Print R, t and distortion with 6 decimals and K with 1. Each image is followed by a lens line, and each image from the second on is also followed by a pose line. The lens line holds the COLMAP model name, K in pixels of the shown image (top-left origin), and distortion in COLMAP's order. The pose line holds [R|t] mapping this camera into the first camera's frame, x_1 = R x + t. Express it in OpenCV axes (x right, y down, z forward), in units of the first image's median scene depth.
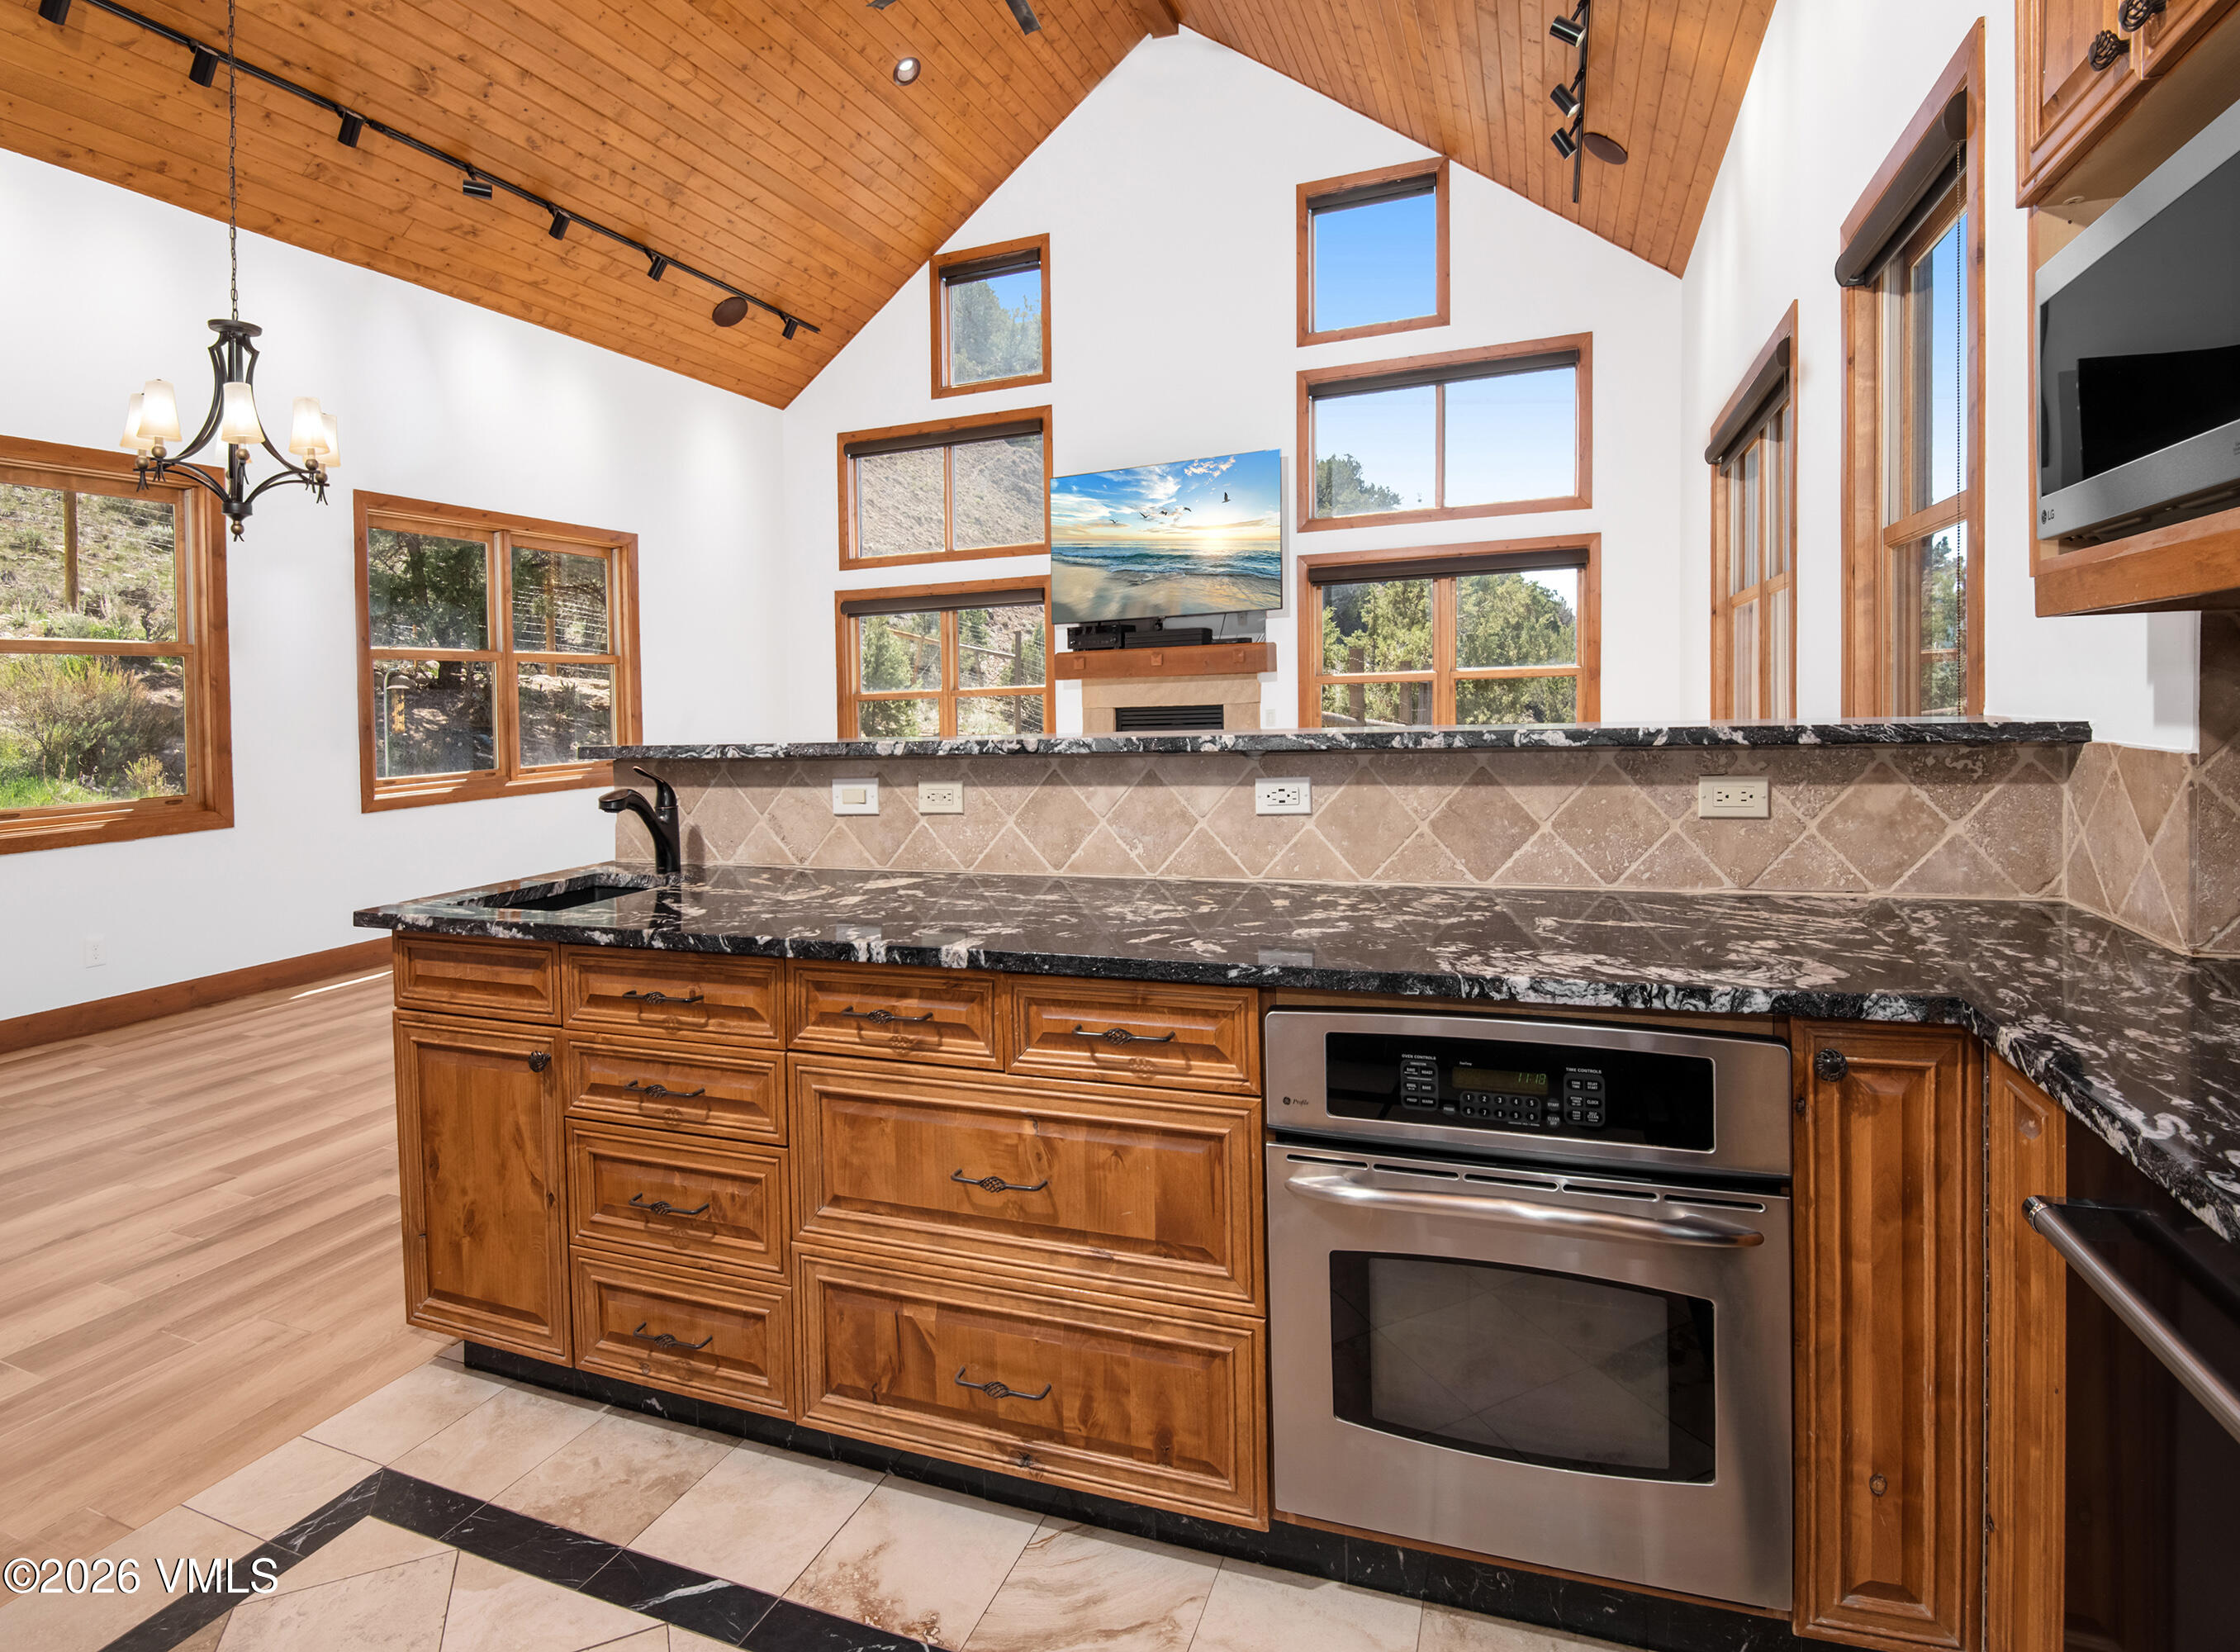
lens RADIAL K [[1136.6, 0, 1130.6], [0, 1136.6, 742.2], [0, 0, 1]] dist [-0.020499, -0.004641]
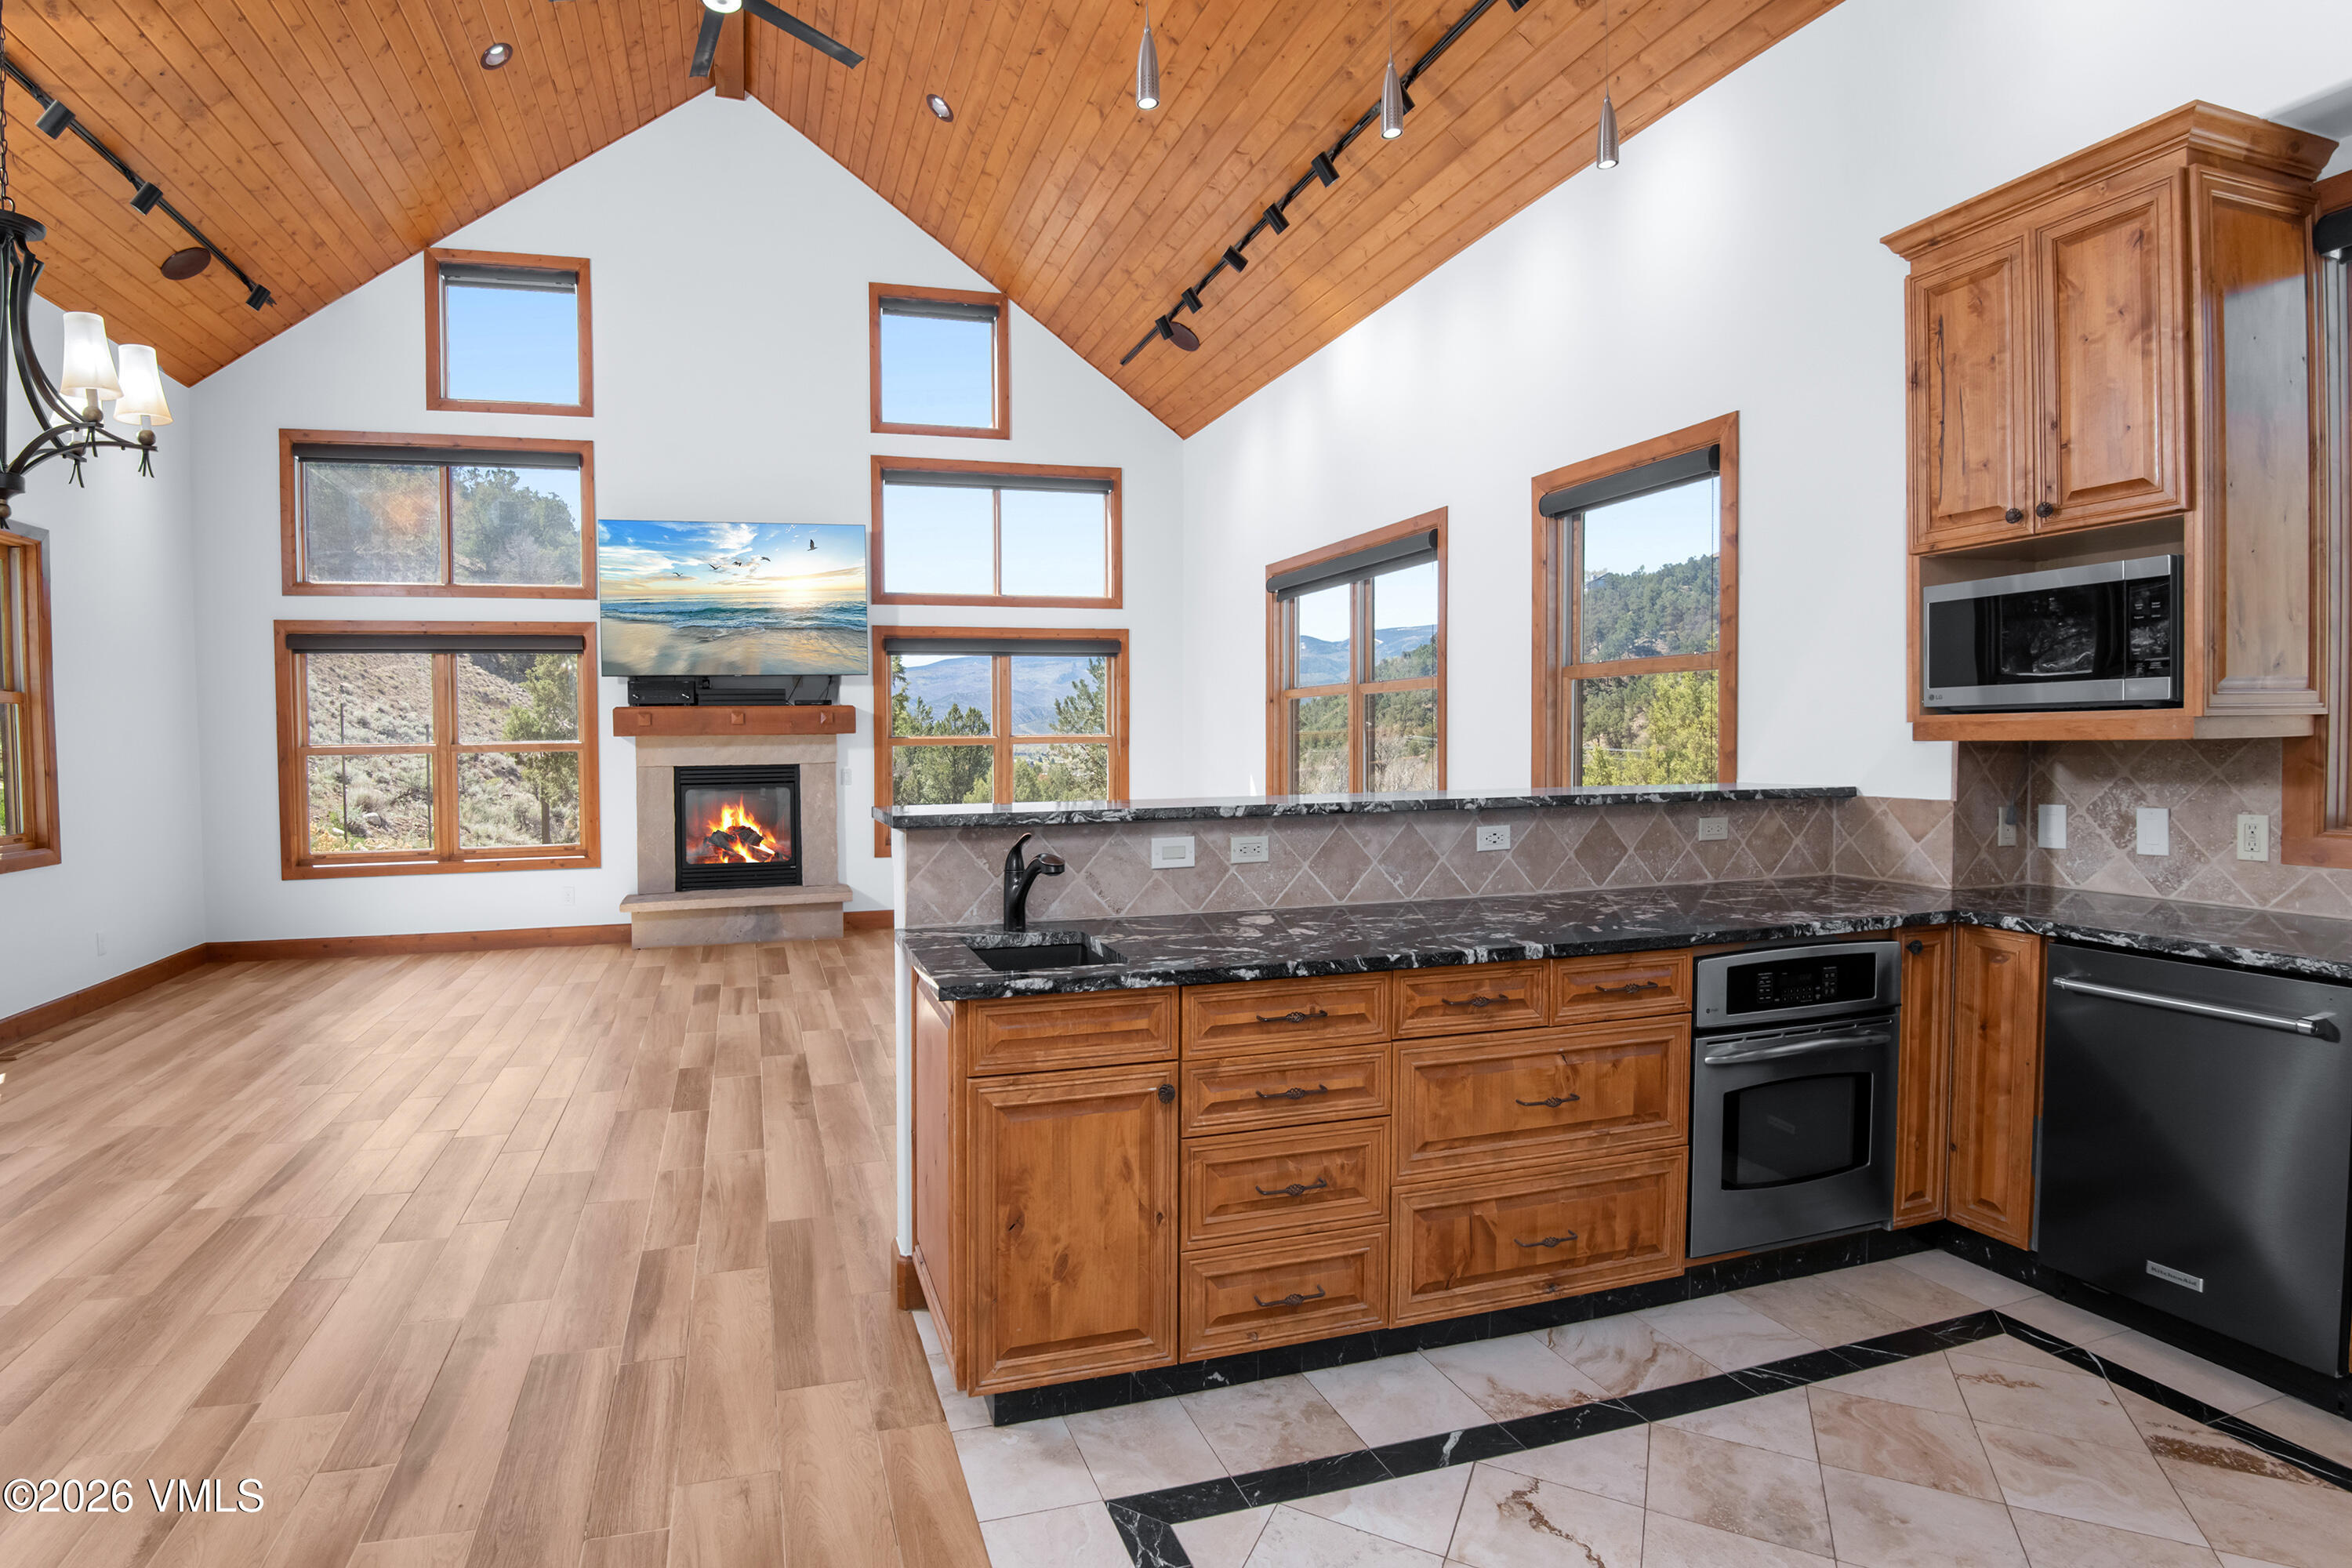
lens RADIAL K [[1130.2, 0, 1033.8], [0, 1130.2, 781.5], [0, 0, 1]] dist [-0.027983, -0.009028]
pose [[0.818127, -0.002295, 0.575034, -1.231624], [0.010267, 0.999891, -0.010617, -0.016913], [-0.574947, 0.014590, 0.818061, 0.148970]]
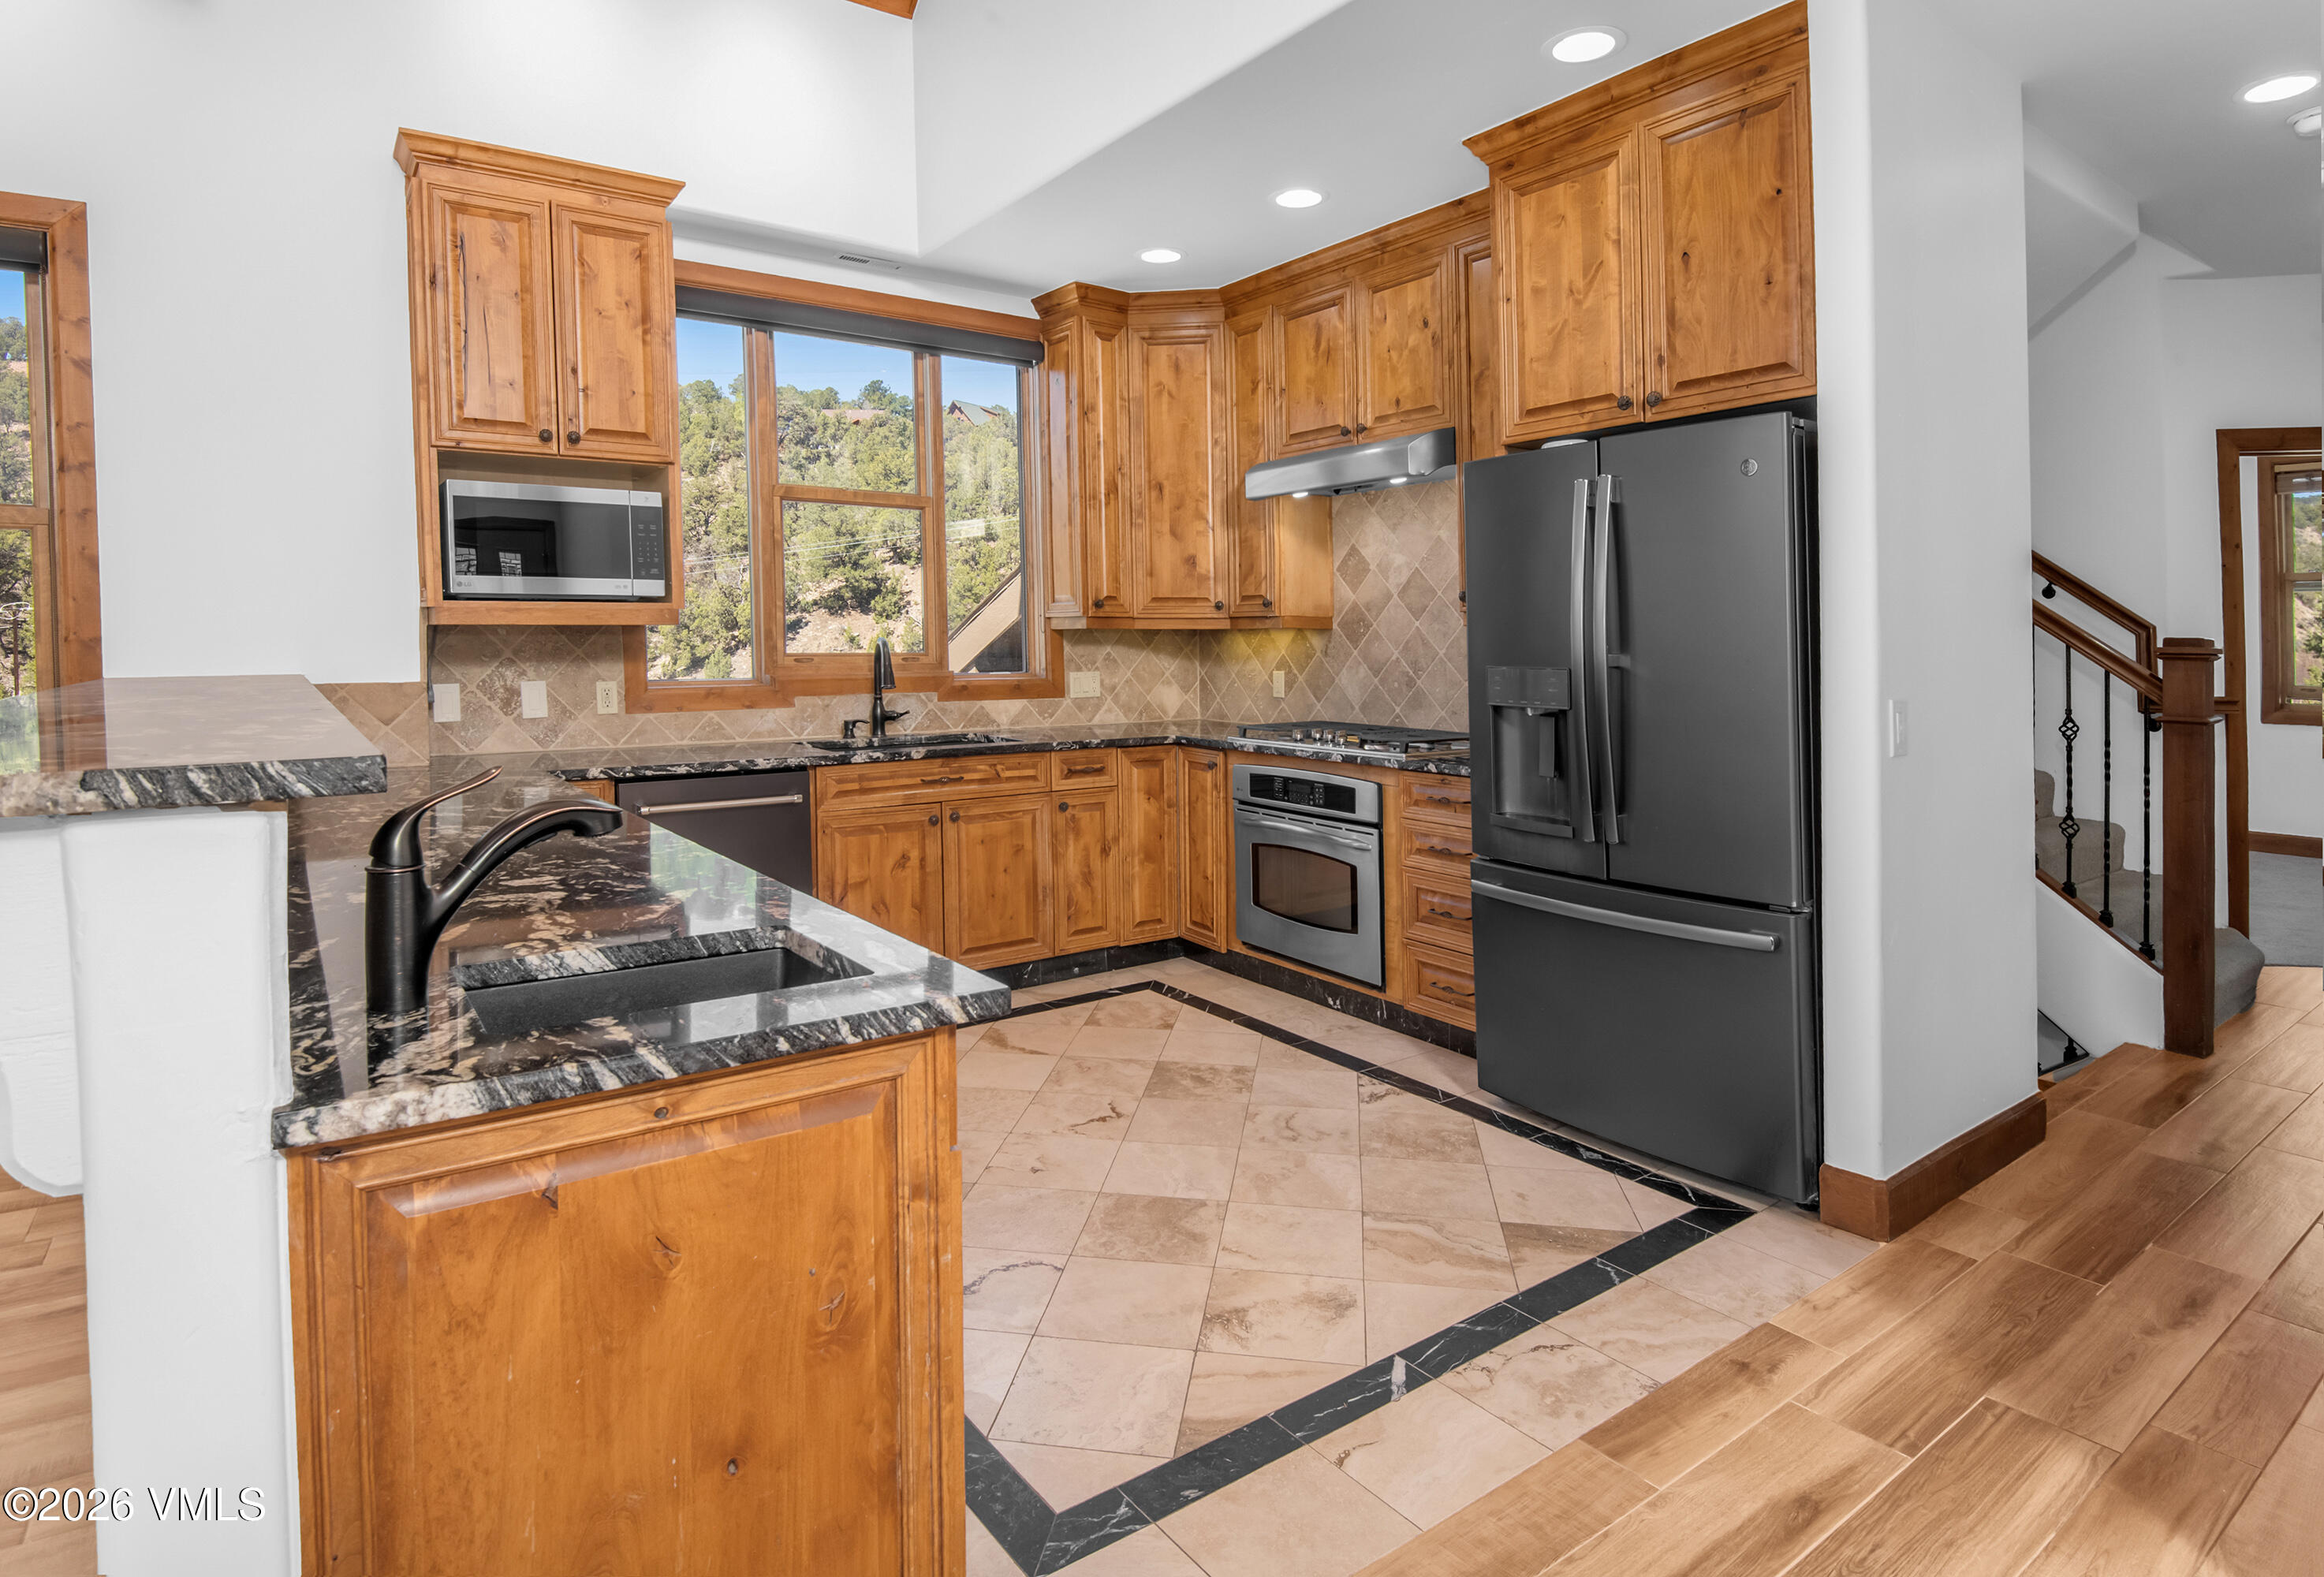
lens RADIAL K [[1182.7, 0, 1119.6], [0, 1182.7, 670.5], [0, 0, 1]] dist [0.006374, -0.003188]
pose [[-0.834183, 0.015576, 0.551268, -1.124378], [0.043905, 0.998304, 0.038231, -0.031794], [-0.549737, 0.056095, -0.833452, 1.497832]]
